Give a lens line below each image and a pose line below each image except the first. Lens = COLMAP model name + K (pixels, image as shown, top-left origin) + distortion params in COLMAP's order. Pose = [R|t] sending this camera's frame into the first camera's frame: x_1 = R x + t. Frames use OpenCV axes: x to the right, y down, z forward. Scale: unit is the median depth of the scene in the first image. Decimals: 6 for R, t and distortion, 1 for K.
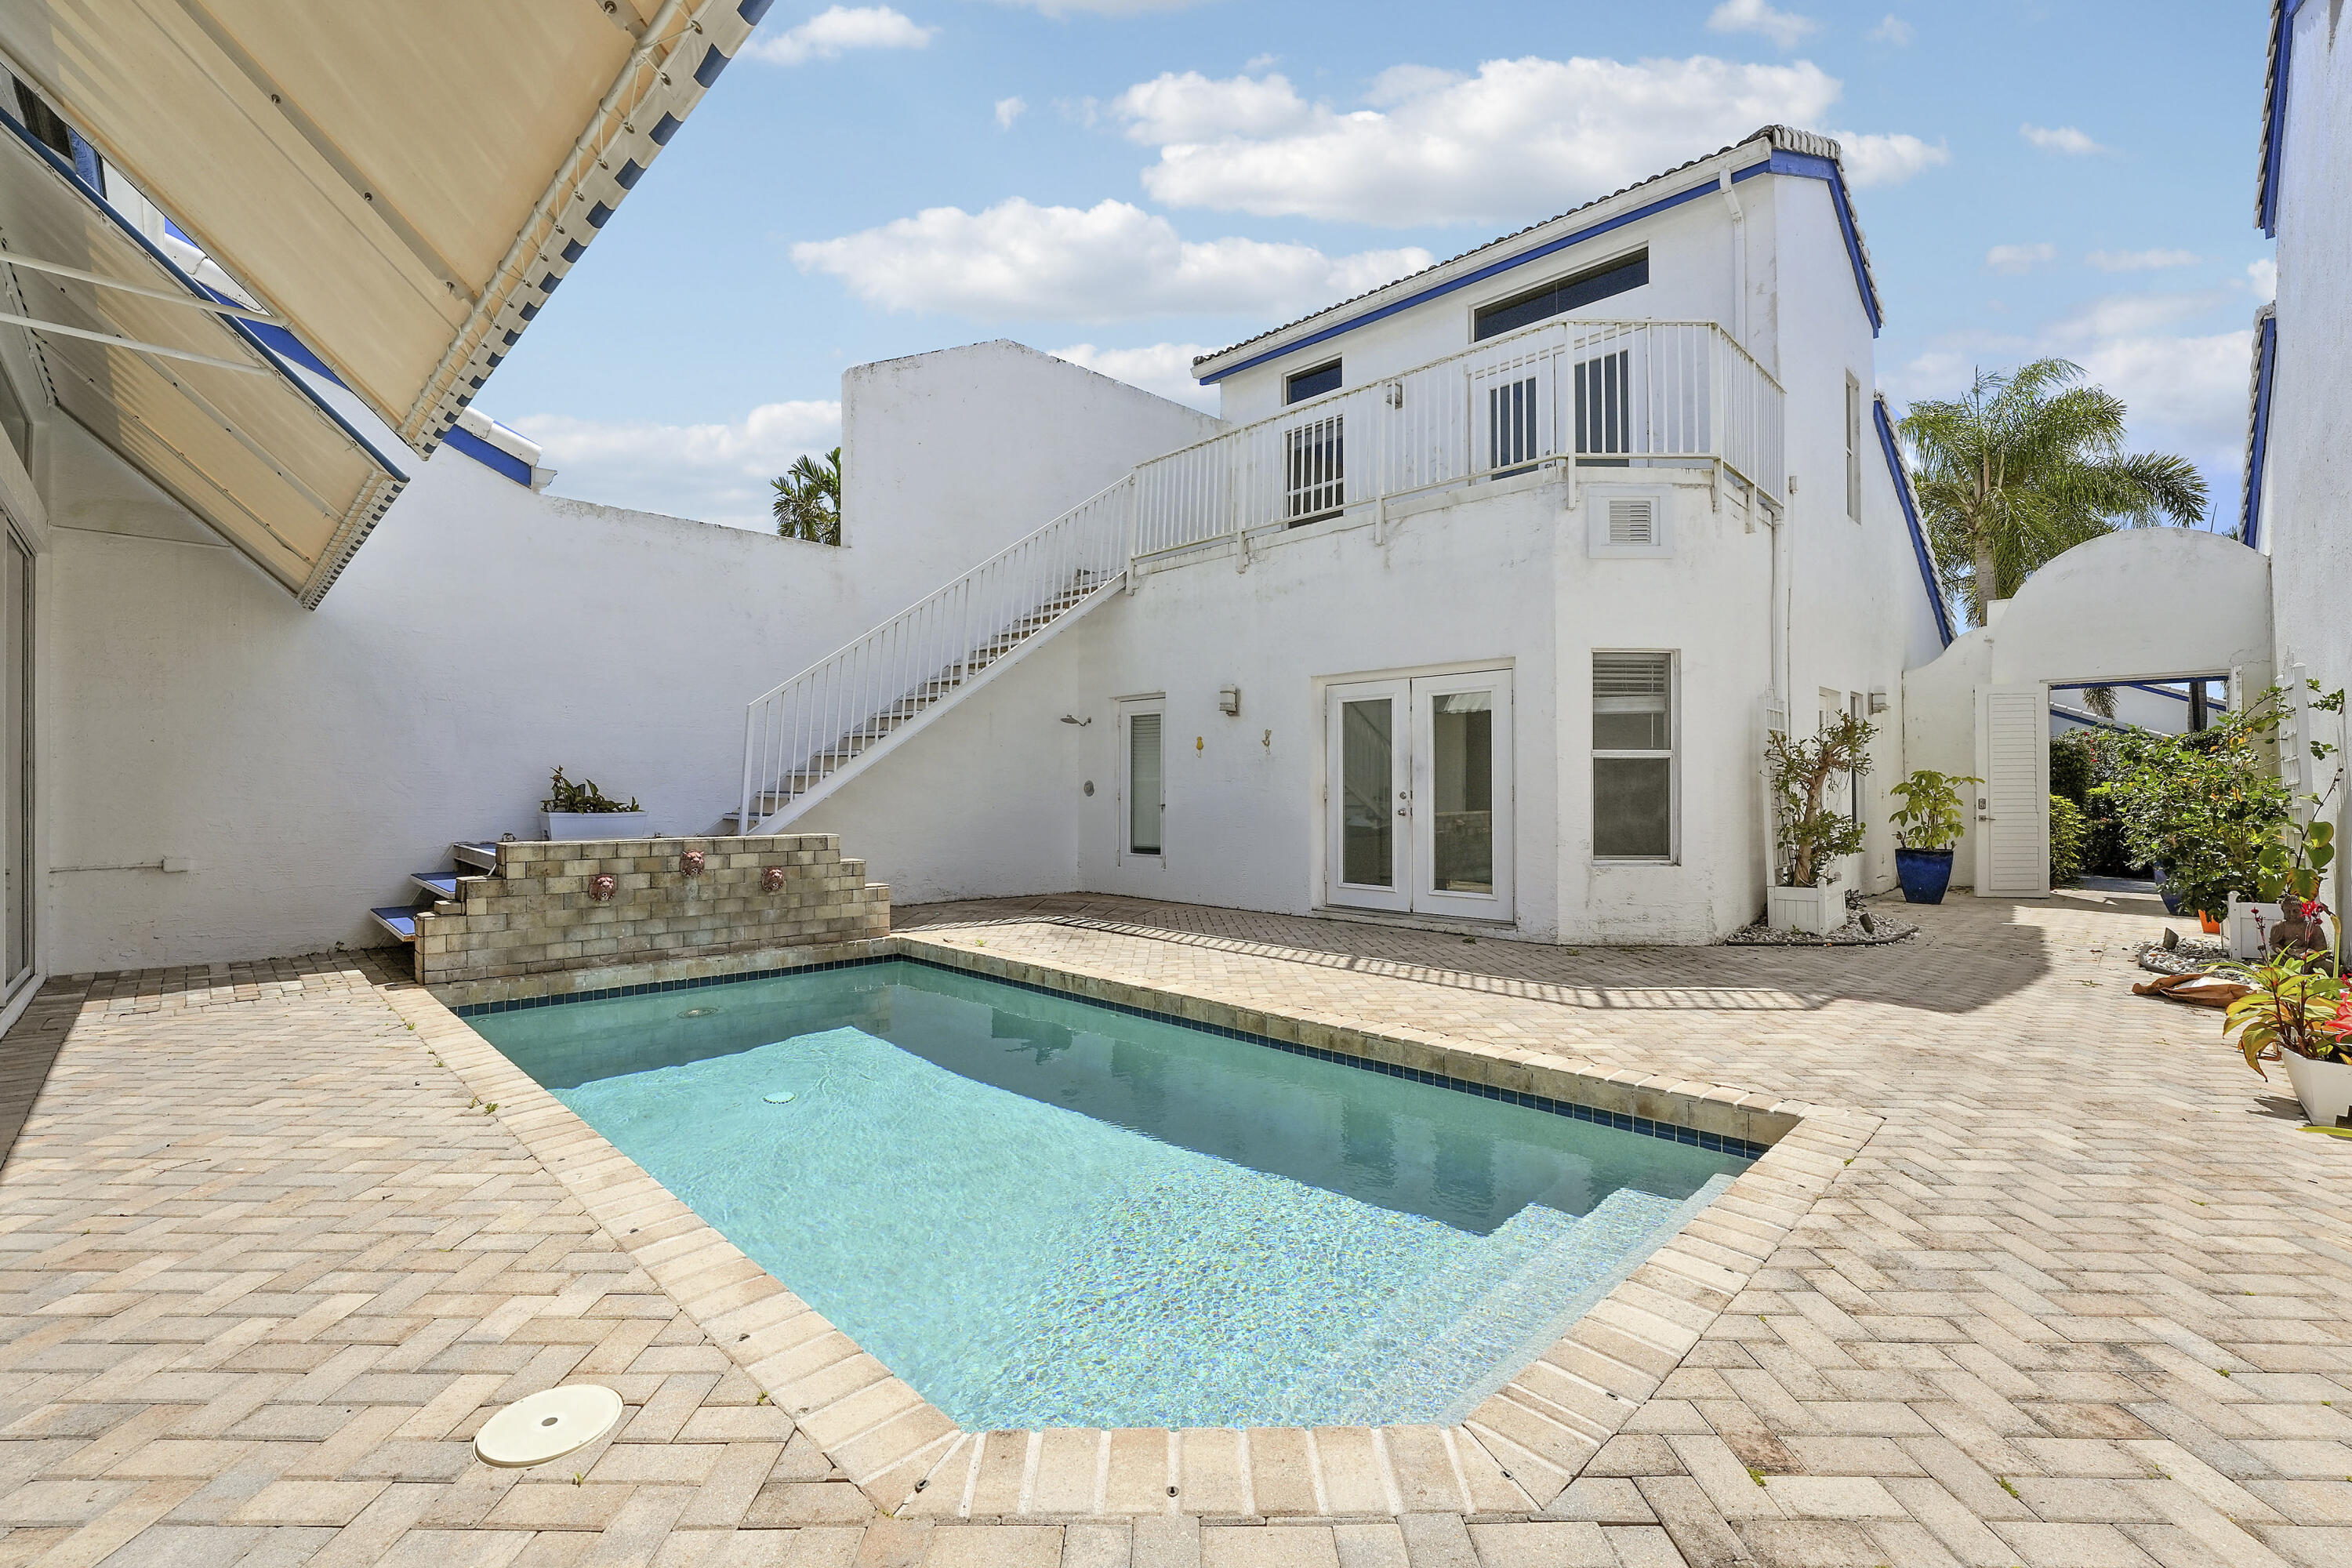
lens RADIAL K [[1045.7, 0, 1170.9], [0, 1045.7, 780.2], [0, 0, 1]] dist [-0.022294, 0.001151]
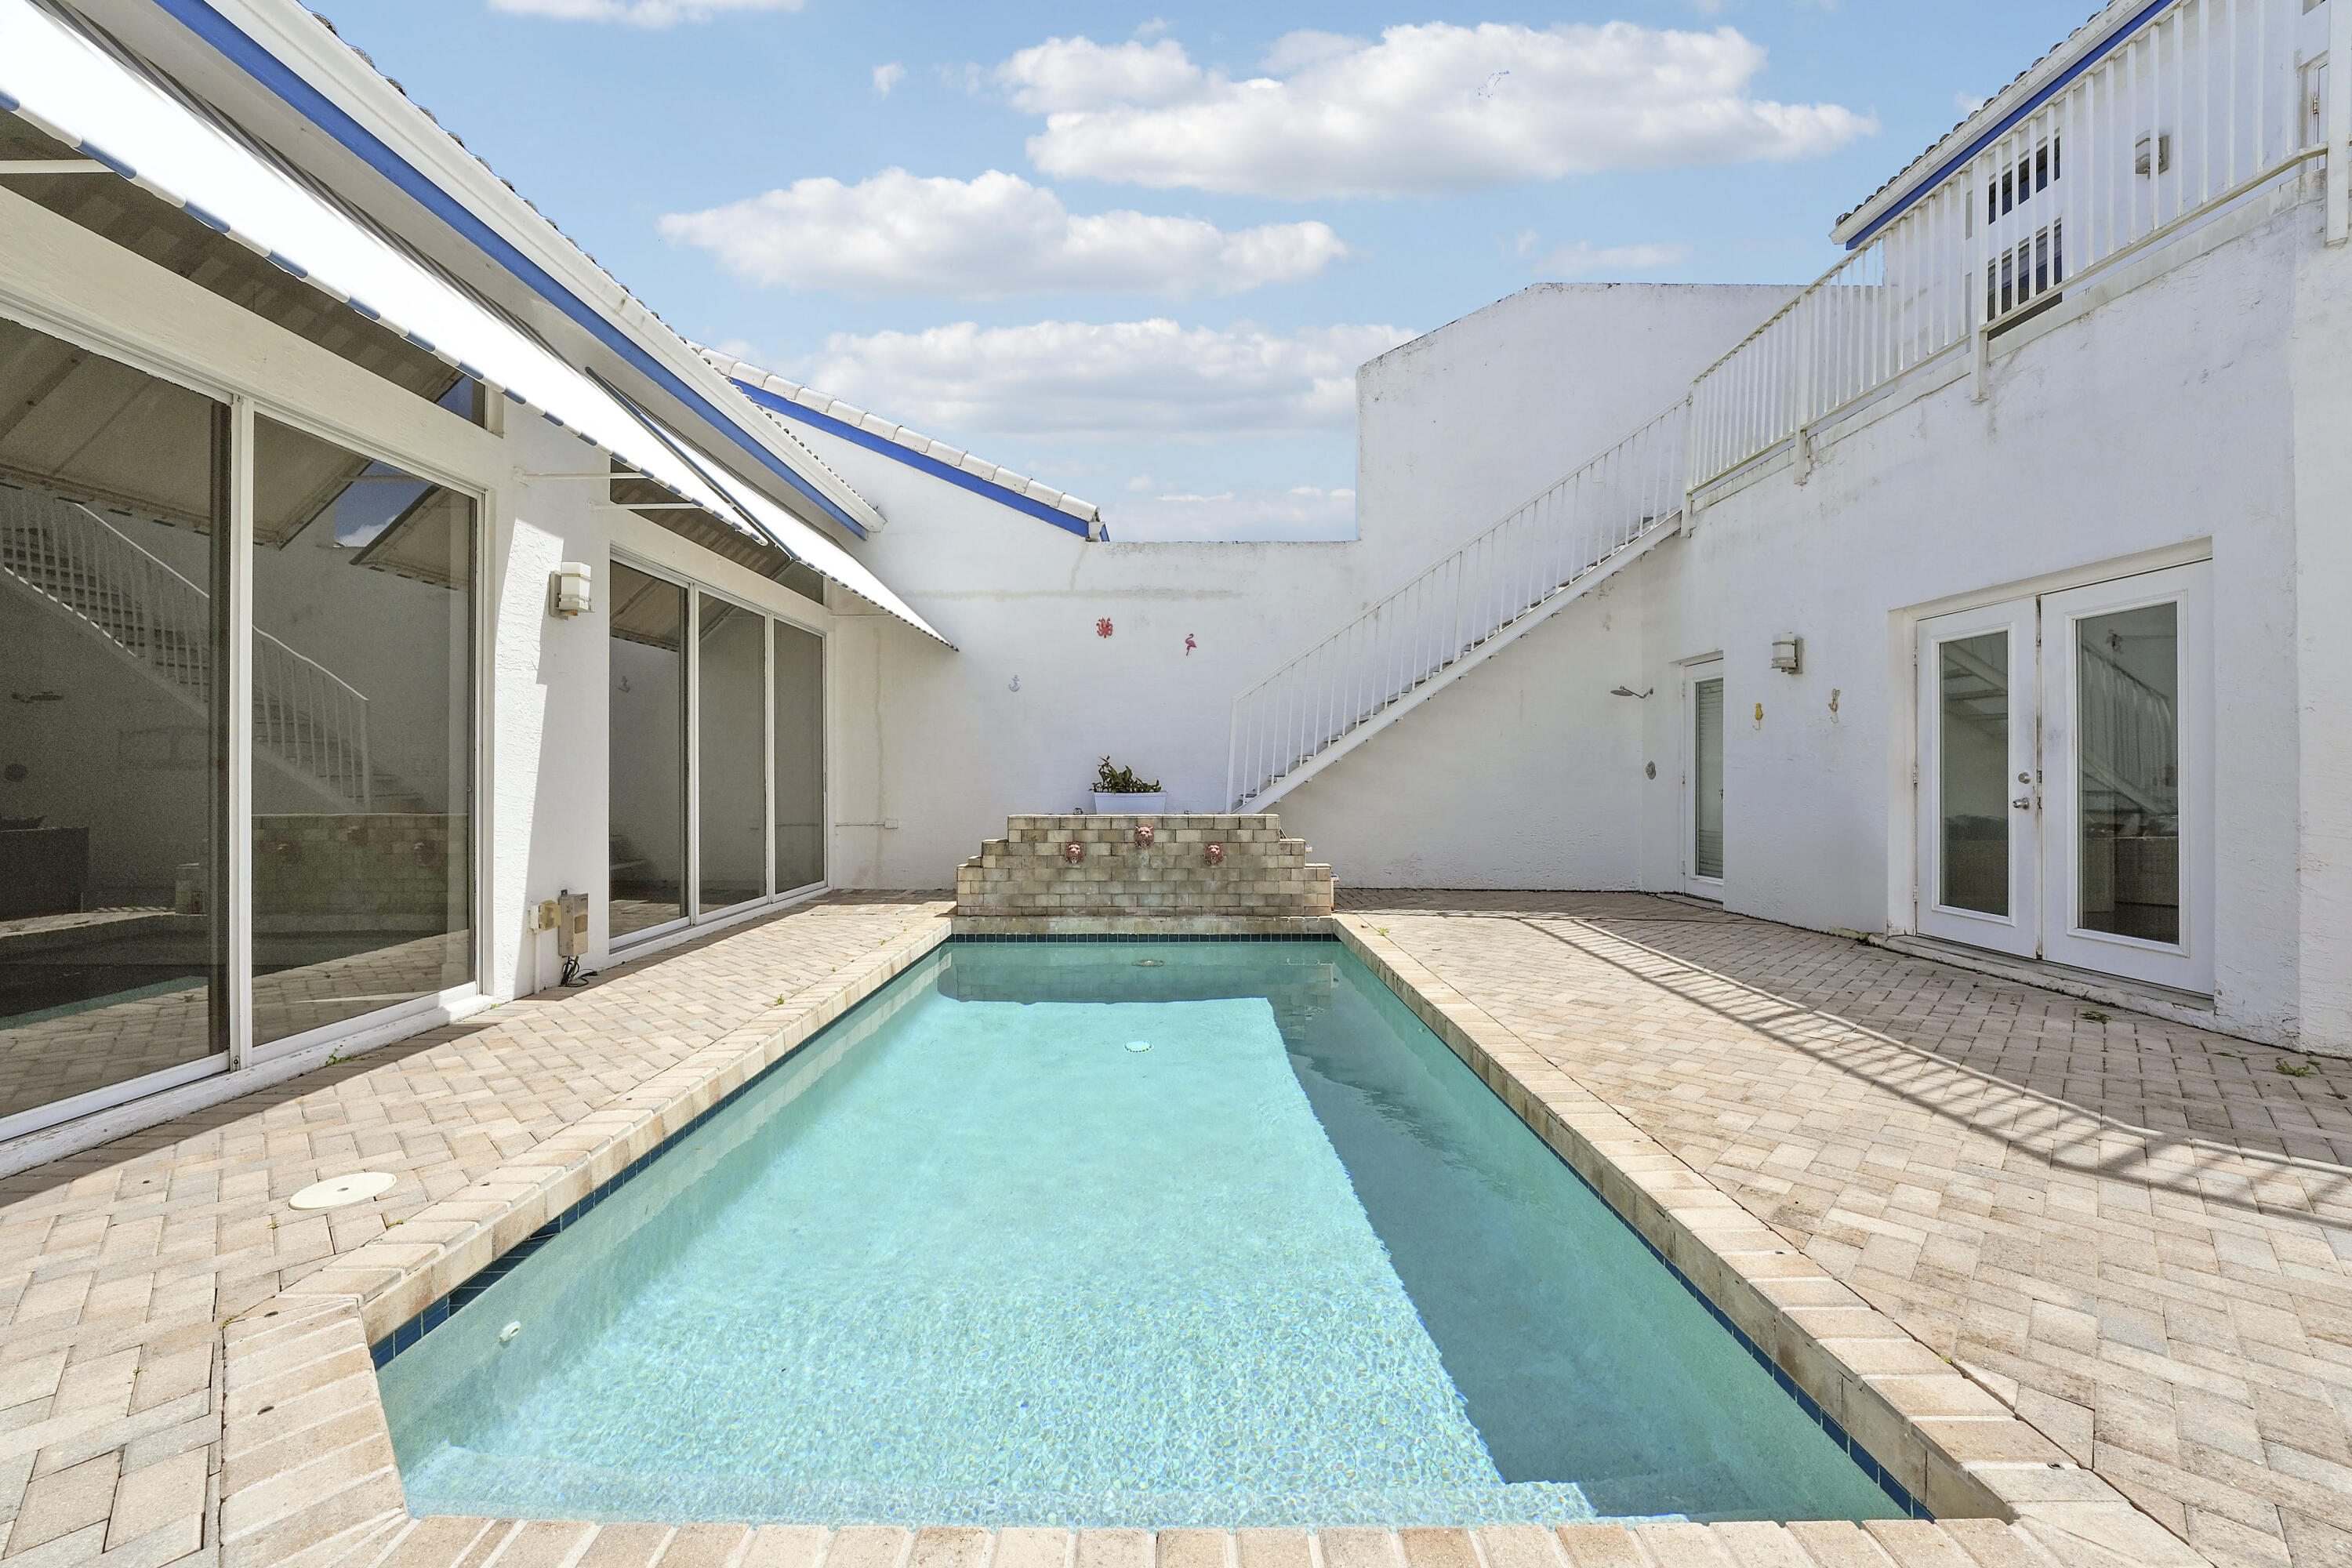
lens RADIAL K [[972.0, 0, 1143.7], [0, 972.0, 775.5], [0, 0, 1]] dist [-0.024230, 0.001523]
pose [[0.690991, -0.003207, -0.722856, 0.324803], [0.011305, 0.999916, 0.006371, 0.003815], [0.722775, -0.012574, 0.690969, 0.233659]]
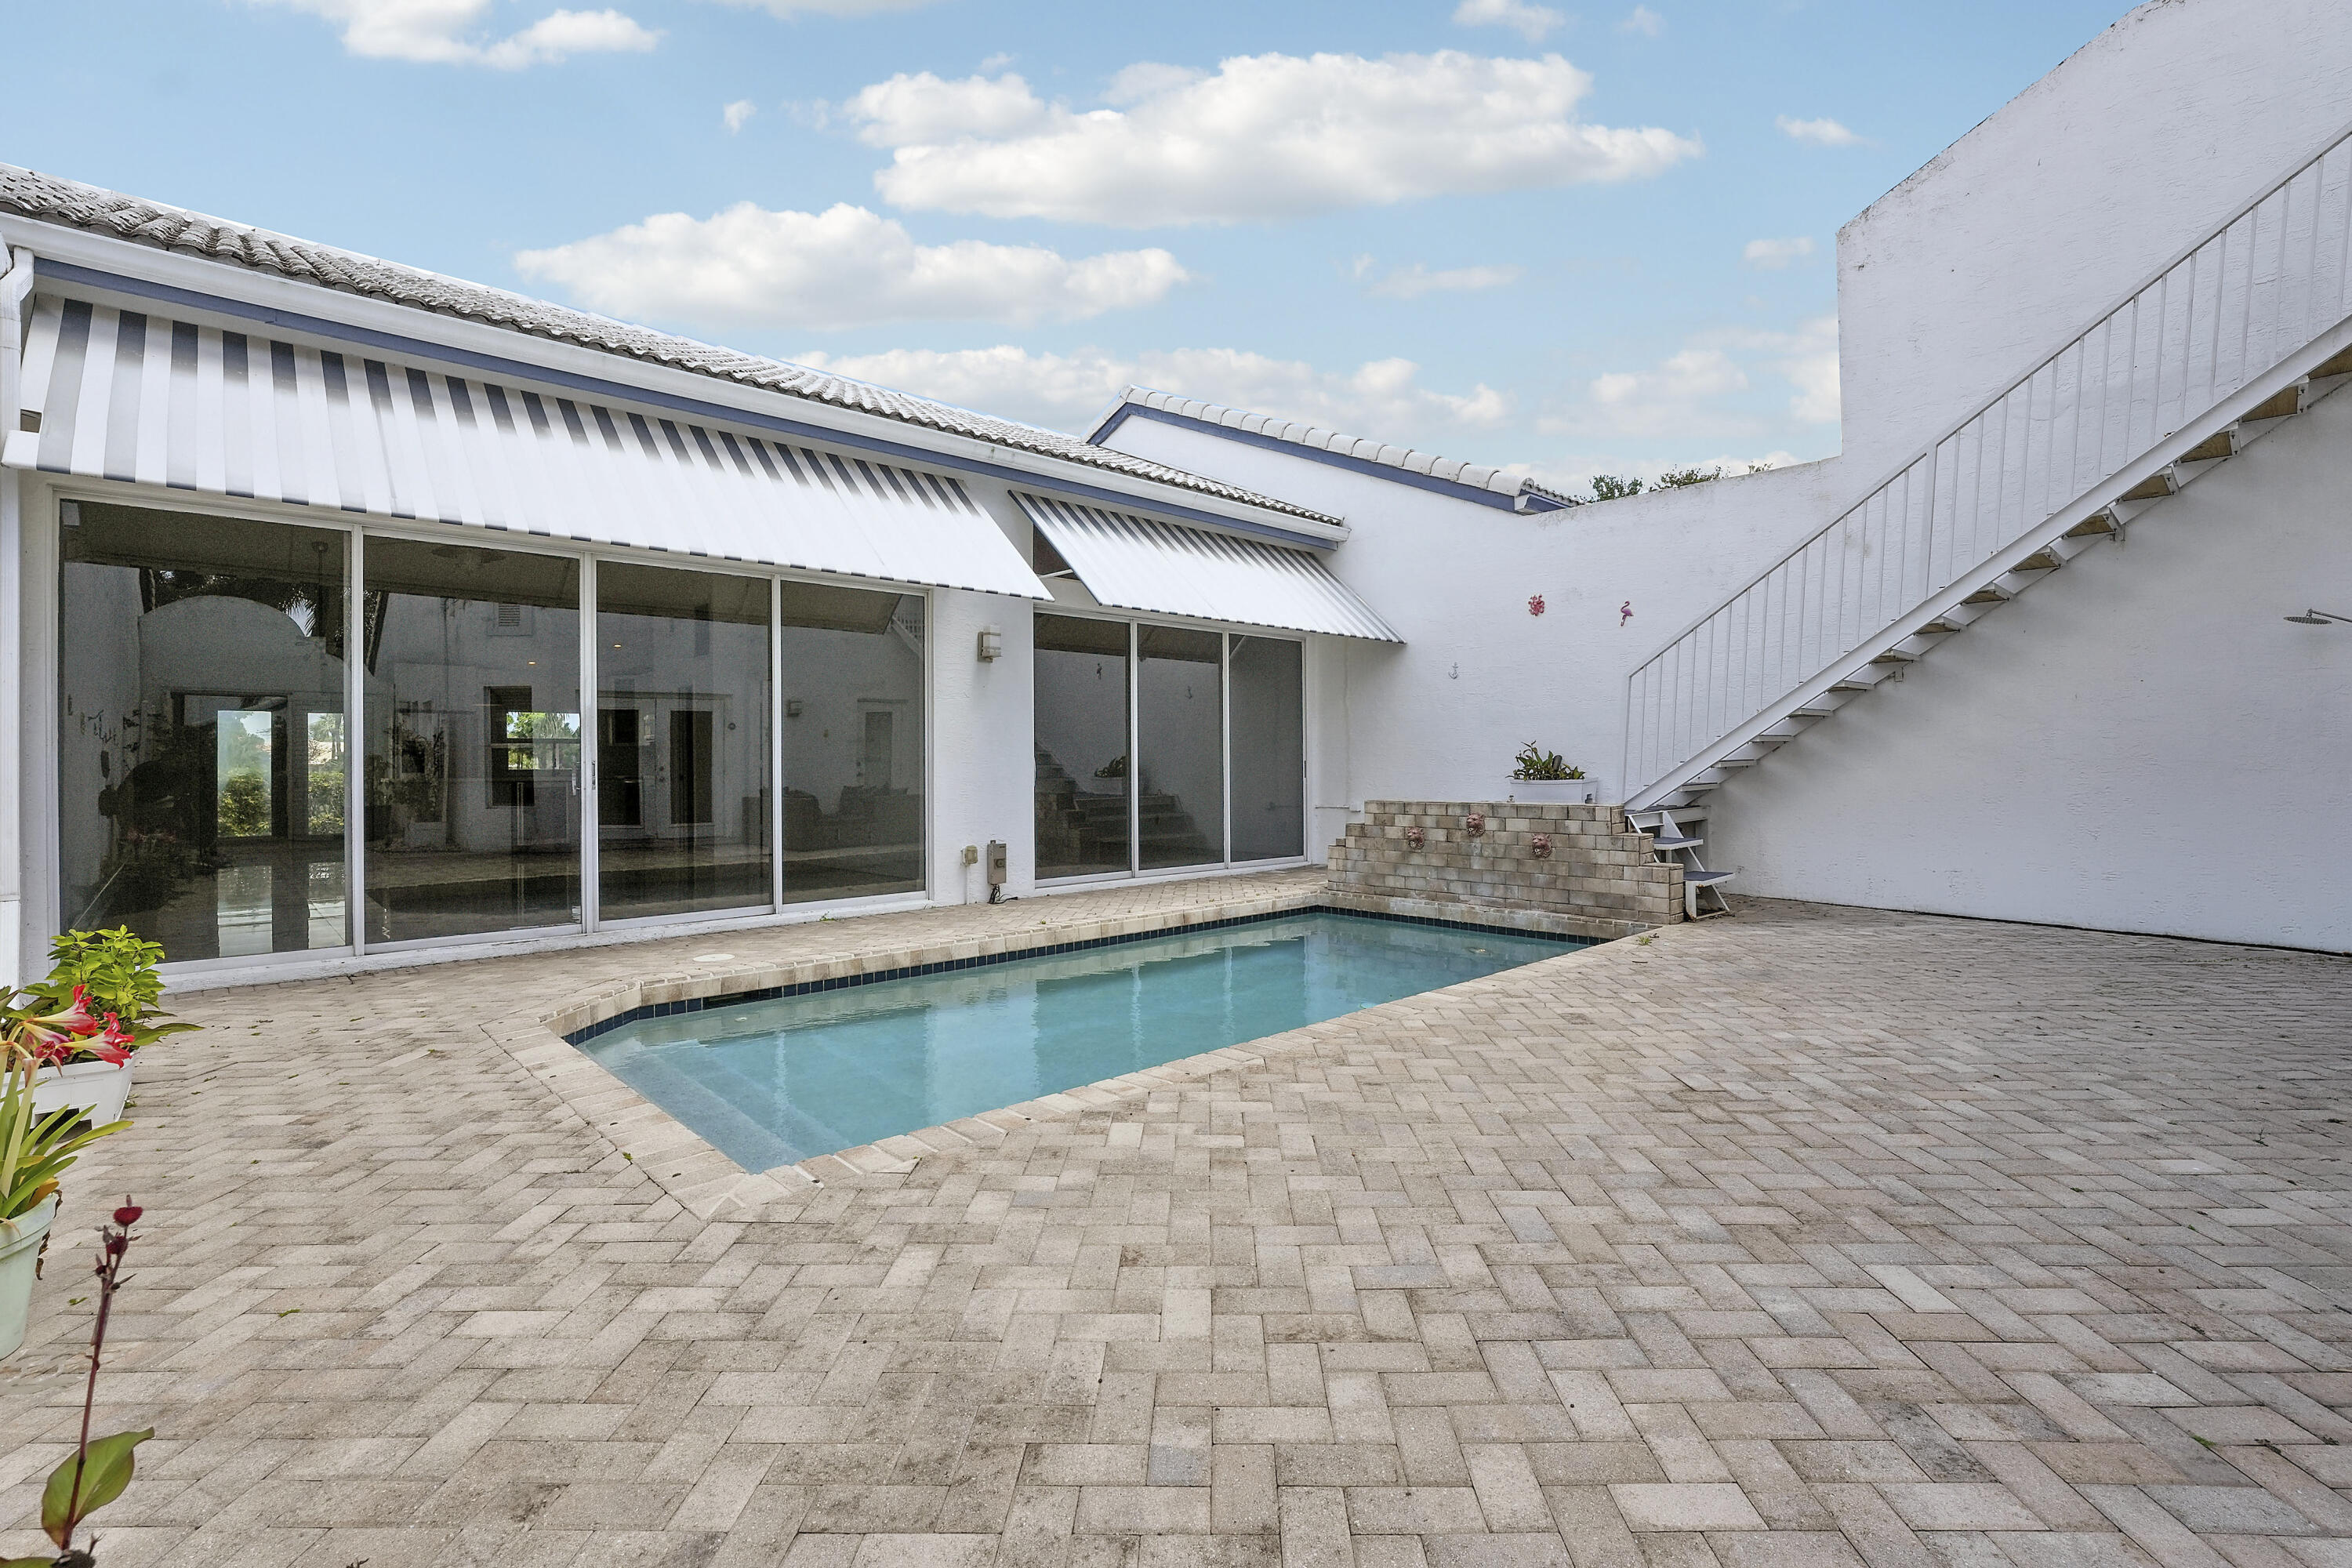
lens RADIAL K [[1045.7, 0, 1141.2], [0, 1045.7, 751.7], [0, 0, 1]] dist [-0.022294, 0.001151]
pose [[-0.058886, -0.015341, -0.998147, 0.697816], [0.018135, 0.999700, -0.016435, 0.011736], [0.998100, -0.019069, -0.058590, 0.677489]]
